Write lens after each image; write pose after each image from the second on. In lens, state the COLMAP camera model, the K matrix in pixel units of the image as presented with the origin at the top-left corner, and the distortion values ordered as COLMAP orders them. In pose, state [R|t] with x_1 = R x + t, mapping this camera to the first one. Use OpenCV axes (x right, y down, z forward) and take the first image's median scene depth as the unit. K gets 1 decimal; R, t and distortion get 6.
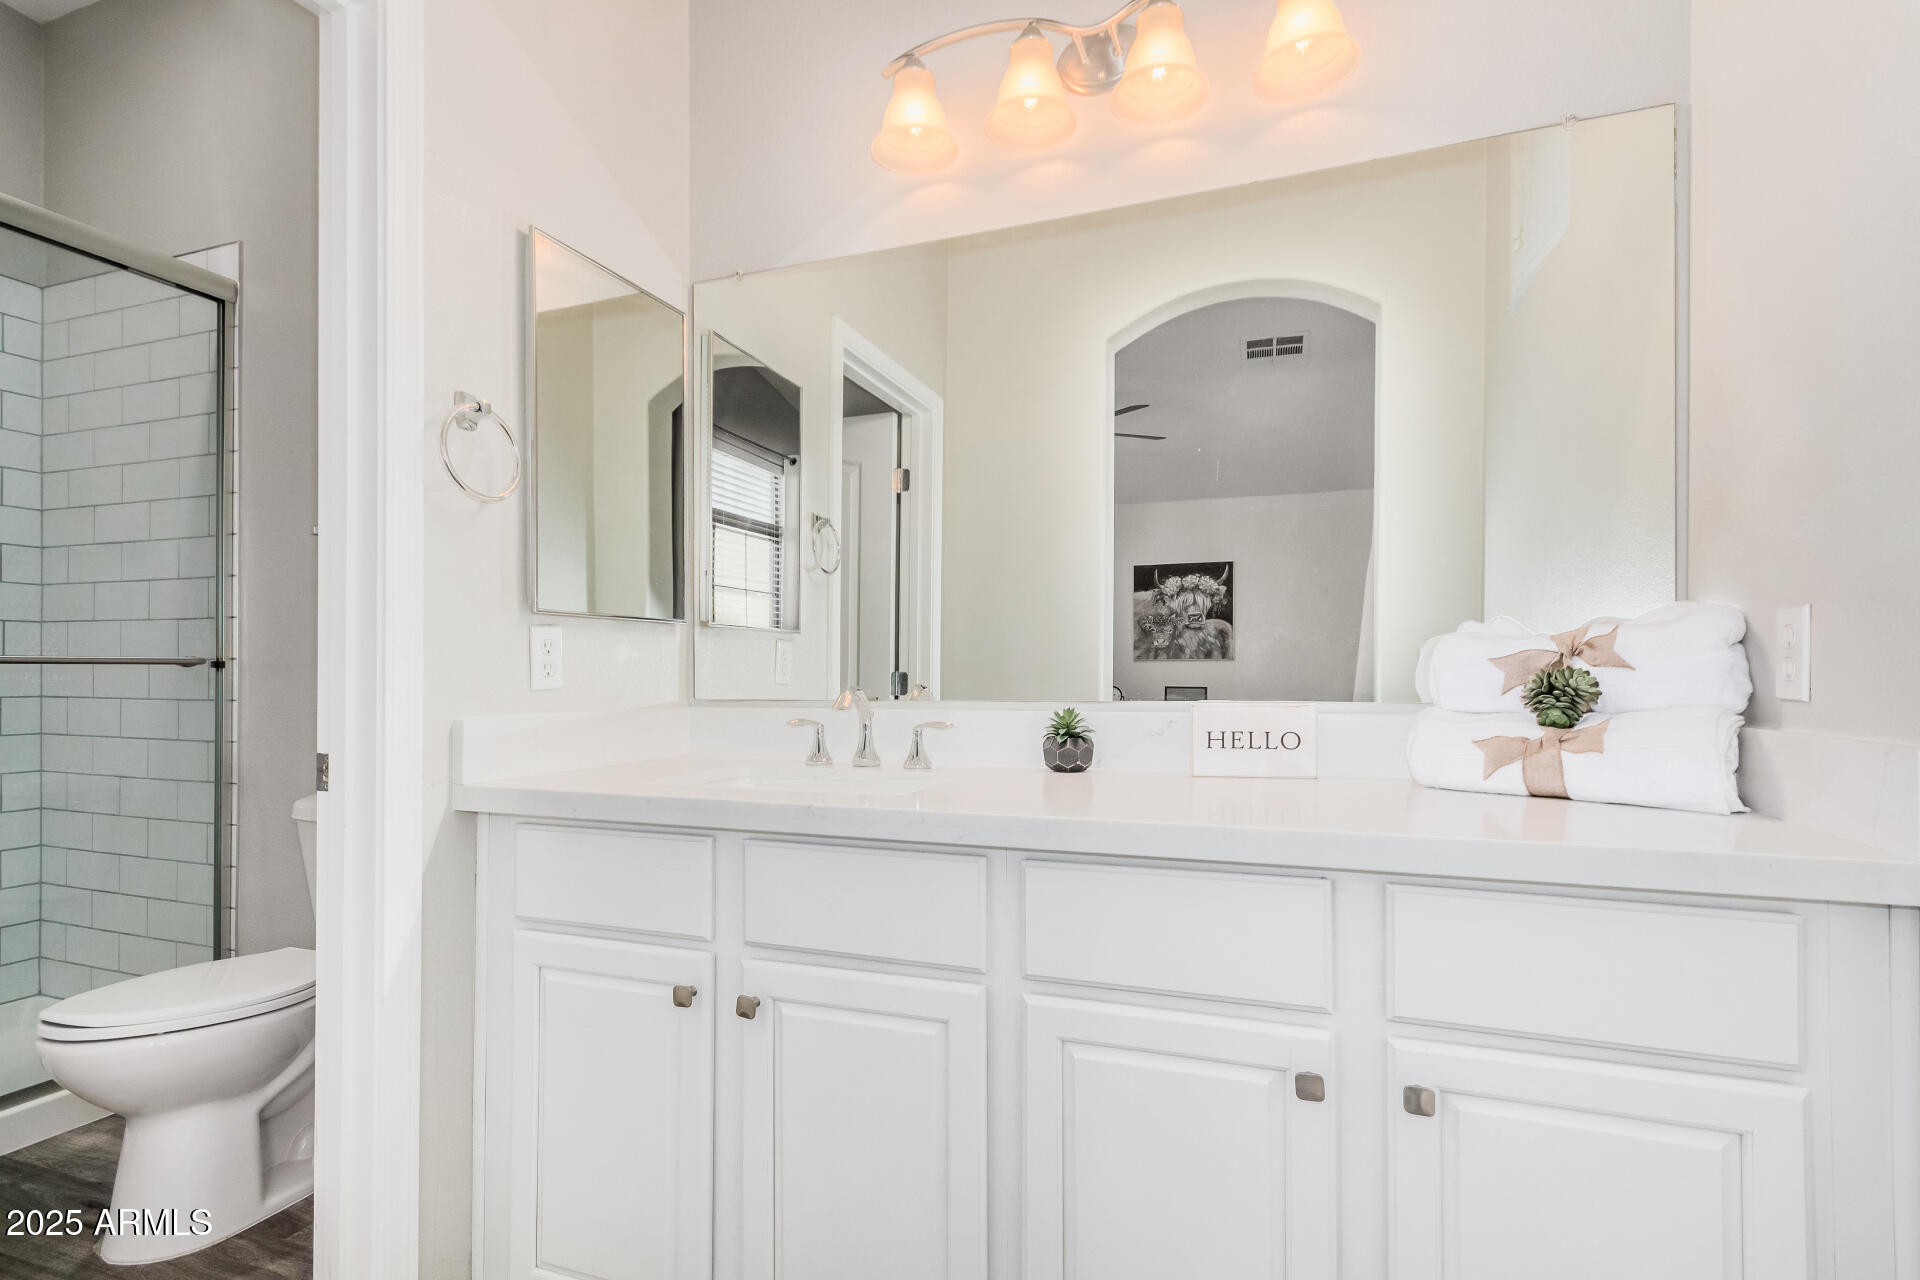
lens RADIAL K [[908.8, 0, 956.0], [0, 908.8, 647.9], [0, 0, 1]] dist [0.004802, 0.000339]
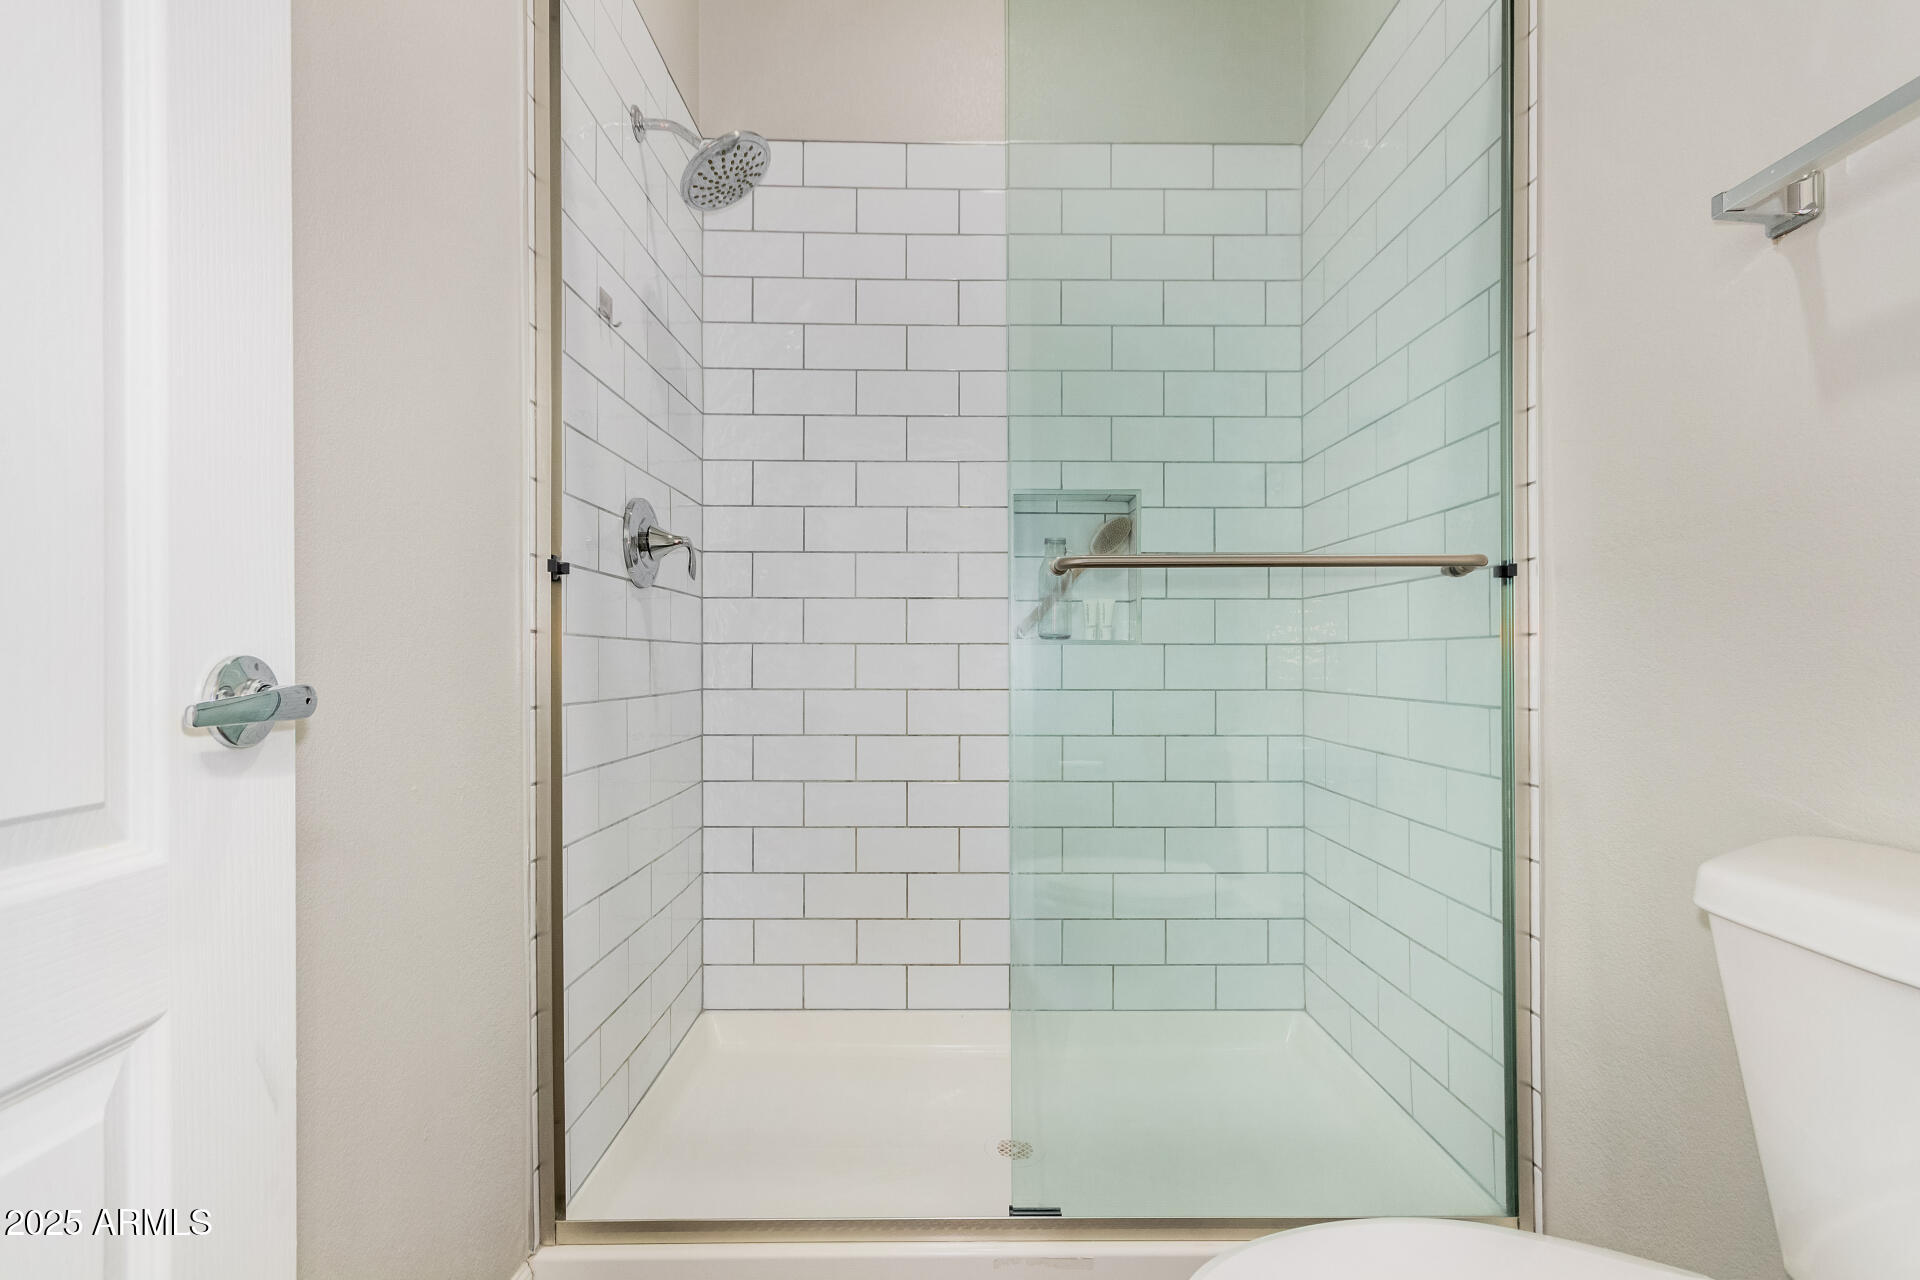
lens RADIAL K [[908.8, 0, 957.6], [0, 908.8, 650.5], [0, 0, 1]] dist [0.004802, 0.000339]
pose [[0.341513, -0.007339, -0.939848, -0.393112], [0.004817, 0.999970, -0.006058, 0.068808], [0.939865, -0.002458, 0.341538, 0.485159]]
